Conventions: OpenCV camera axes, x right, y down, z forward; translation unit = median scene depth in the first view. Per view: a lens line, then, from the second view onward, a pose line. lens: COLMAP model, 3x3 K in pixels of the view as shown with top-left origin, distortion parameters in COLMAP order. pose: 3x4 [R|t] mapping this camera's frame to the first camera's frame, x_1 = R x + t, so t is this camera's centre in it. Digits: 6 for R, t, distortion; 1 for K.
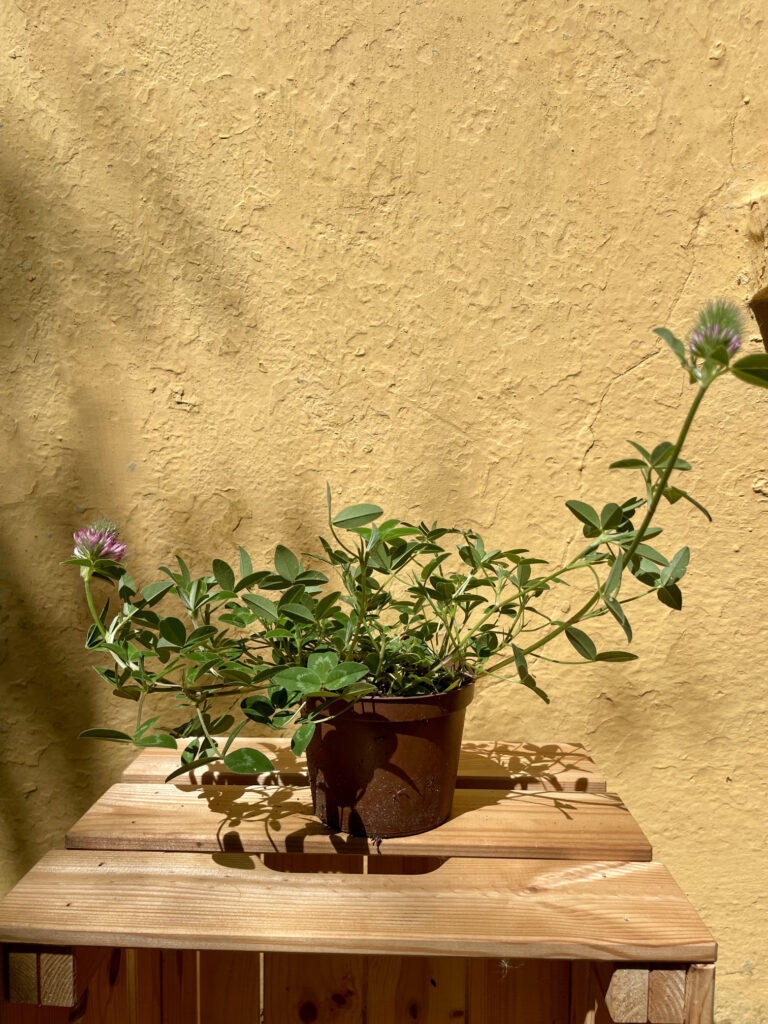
lens RADIAL K [[779.4, 0, 384.9], [0, 779.4, 503.7], [0, 0, 1]] dist [0.066619, -0.102504]
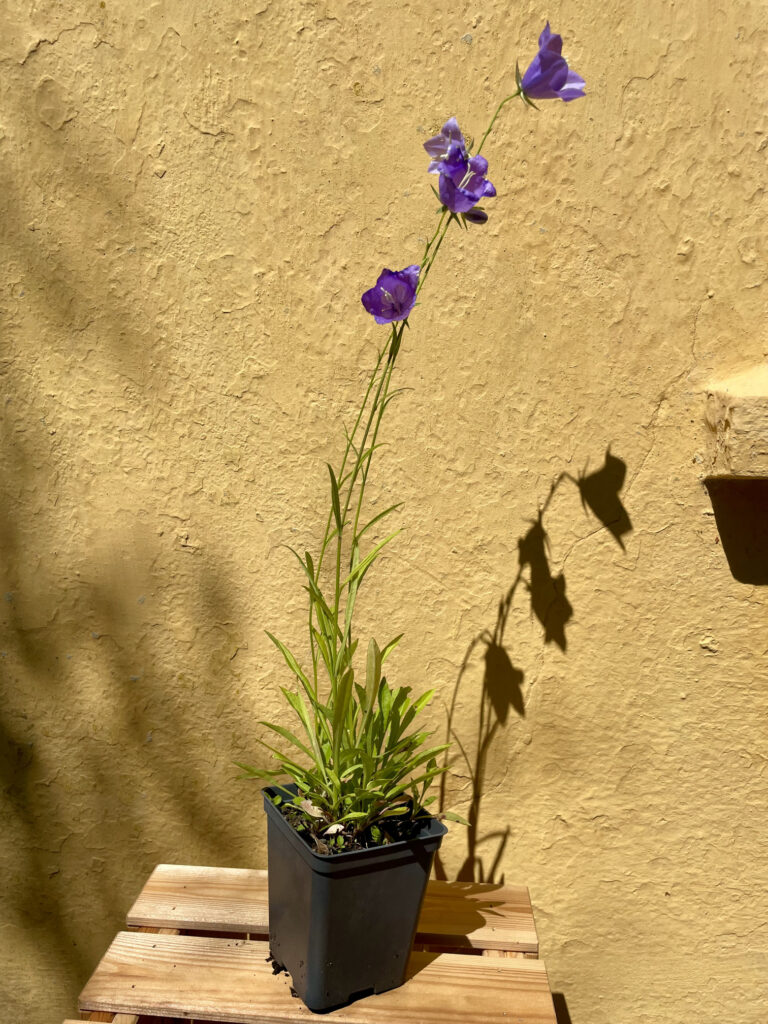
lens RADIAL K [[779.4, 0, 389.2], [0, 779.4, 487.8], [0, 0, 1]] dist [0.066619, -0.102504]
pose [[0.999253, 0.025841, -0.028734, 0.058430], [-0.023837, 0.997398, 0.068035, -0.298002], [0.030417, -0.067300, 0.997269, -0.093150]]
